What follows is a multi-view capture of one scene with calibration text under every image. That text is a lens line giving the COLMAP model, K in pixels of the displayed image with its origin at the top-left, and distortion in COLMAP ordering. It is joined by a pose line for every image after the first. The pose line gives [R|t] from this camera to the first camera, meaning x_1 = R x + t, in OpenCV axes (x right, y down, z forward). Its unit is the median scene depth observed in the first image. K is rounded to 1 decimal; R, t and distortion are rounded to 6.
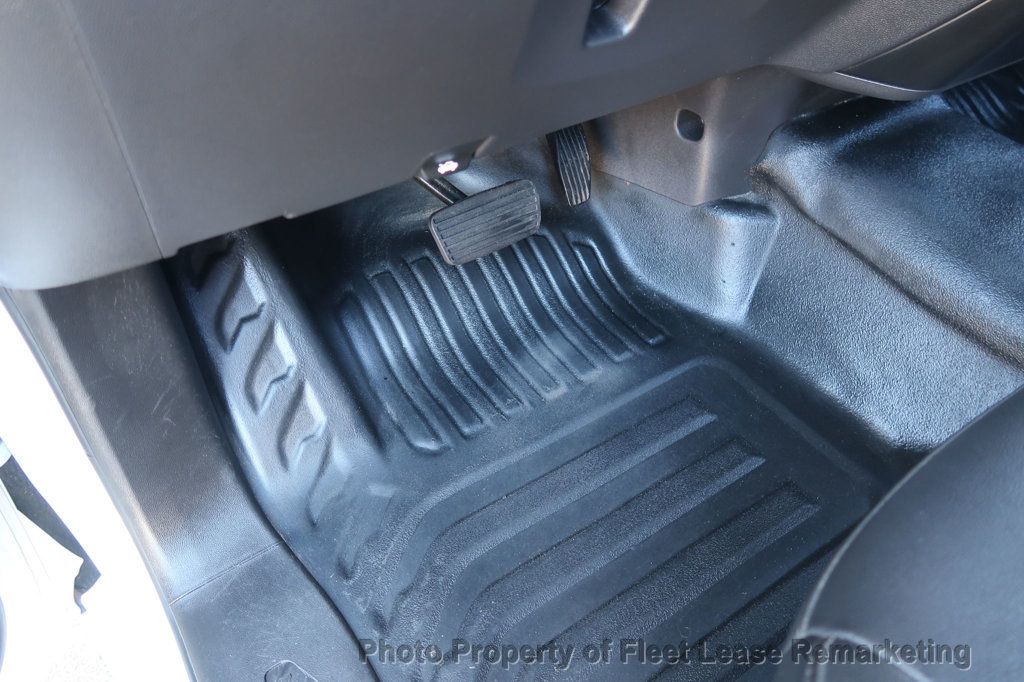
lens RADIAL K [[709.3, 0, 512.0], [0, 709.3, 341.0], [0, 0, 1]] dist [-0.024543, 0.006426]
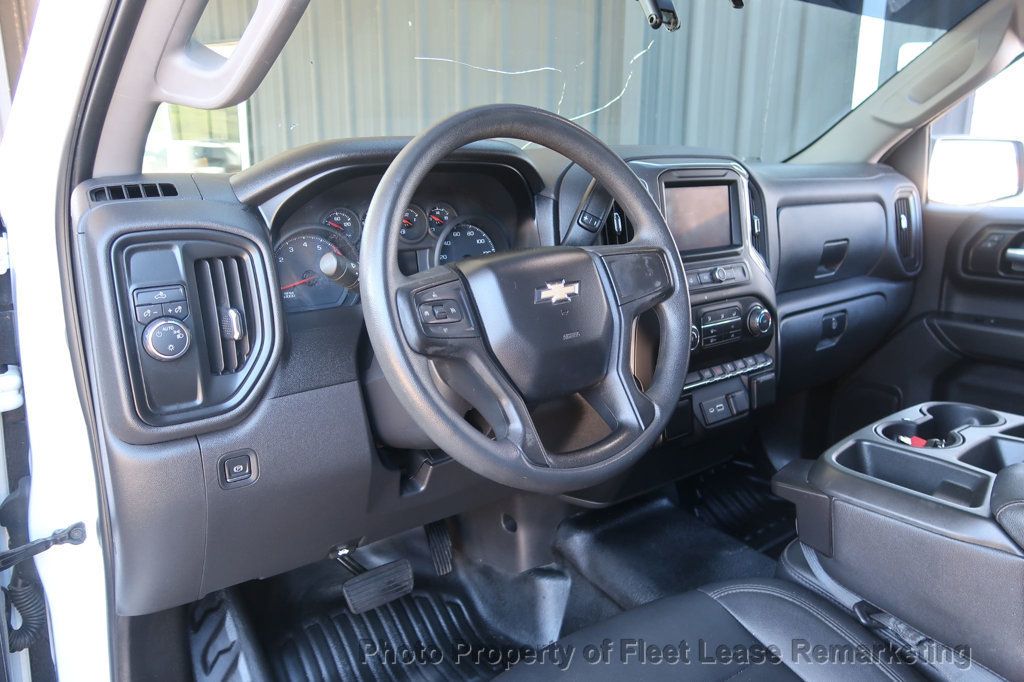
lens RADIAL K [[709.3, 0, 512.0], [0, 709.3, 341.0], [0, 0, 1]] dist [-0.024543, 0.006426]
pose [[0.998408, -0.018296, 0.053353, 0.178157], [0.042862, 0.860983, -0.506824, 0.169667], [-0.036663, 0.508304, 0.860397, -0.645710]]
